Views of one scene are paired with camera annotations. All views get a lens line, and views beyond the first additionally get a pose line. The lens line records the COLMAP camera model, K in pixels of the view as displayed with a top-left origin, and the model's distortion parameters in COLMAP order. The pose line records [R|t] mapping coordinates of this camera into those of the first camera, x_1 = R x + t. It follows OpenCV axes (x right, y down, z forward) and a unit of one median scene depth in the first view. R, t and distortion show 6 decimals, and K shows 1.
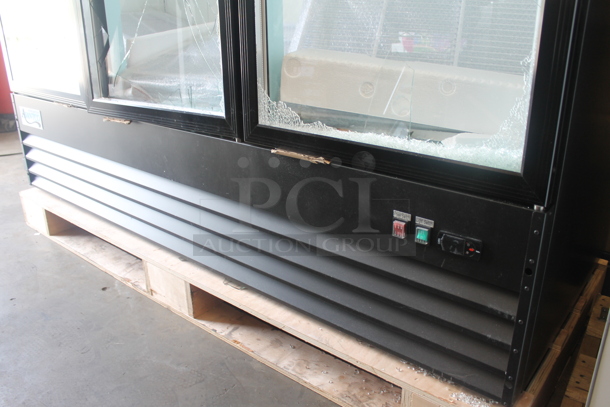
lens RADIAL K [[526.5, 0, 303.6], [0, 526.5, 214.7], [0, 0, 1]] dist [-0.108129, 0.098739]
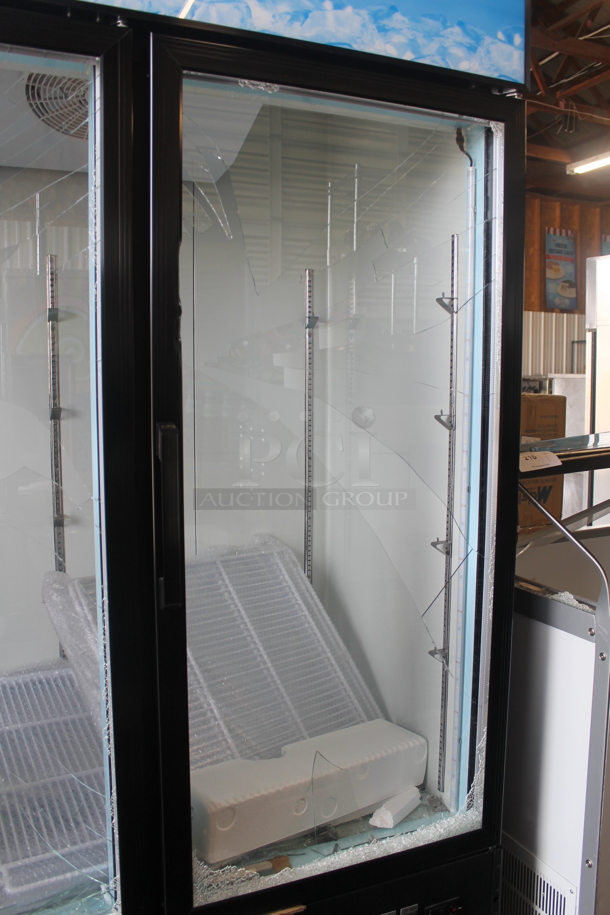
lens RADIAL K [[781.9, 0, 305.0], [0, 781.9, 457.5], [0, 0, 1]] dist [-0.152004, 0.143529]
pose [[0.437395, -0.061433, 0.897168, -0.947420], [0.329812, 0.939103, -0.096489, -0.621834], [-0.836606, 0.338100, 0.431021, 0.184097]]
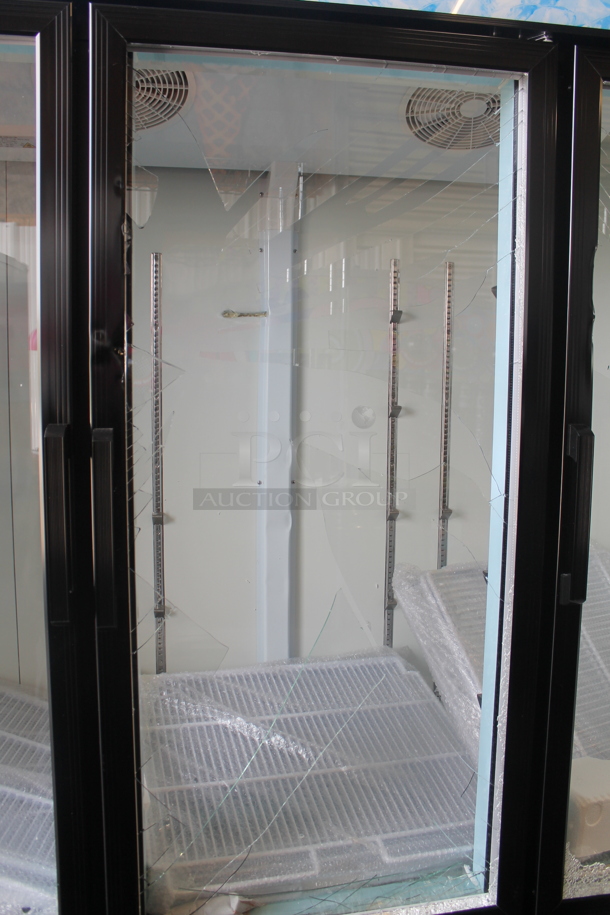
lens RADIAL K [[789.8, 0, 334.9], [0, 789.8, 460.6], [0, 0, 1]] dist [-0.108129, 0.098739]
pose [[0.628078, -0.050518, 0.776509, -1.137686], [0.272218, 0.949103, -0.158436, -0.694042], [-0.728983, 0.310890, 0.609862, 0.355919]]
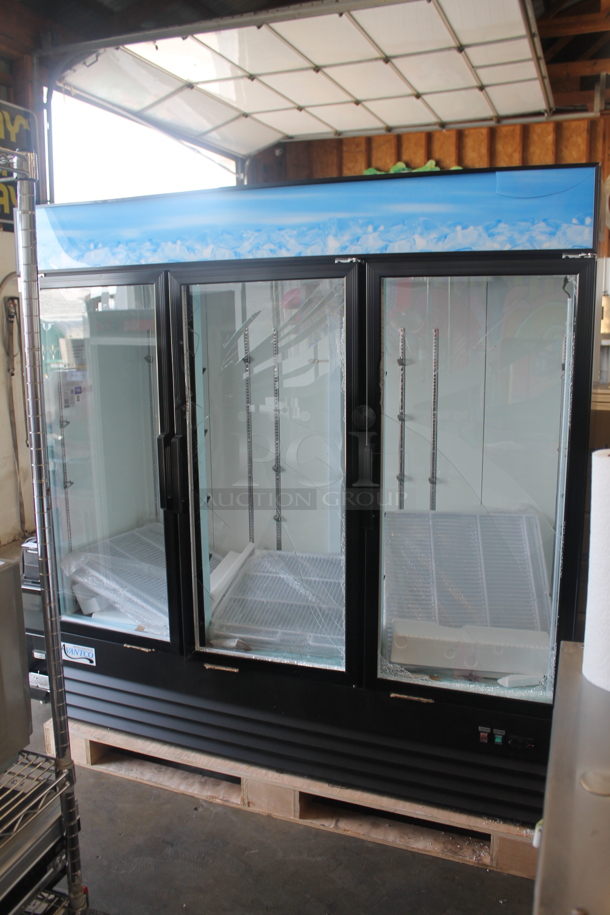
lens RADIAL K [[781.9, 0, 305.0], [0, 781.9, 457.5], [0, 0, 1]] dist [-0.152004, 0.143529]
pose [[0.947370, -0.050676, 0.316106, -0.978766], [0.113807, 0.976206, -0.184580, -0.413919], [-0.299231, 0.210840, 0.930595, -1.179973]]
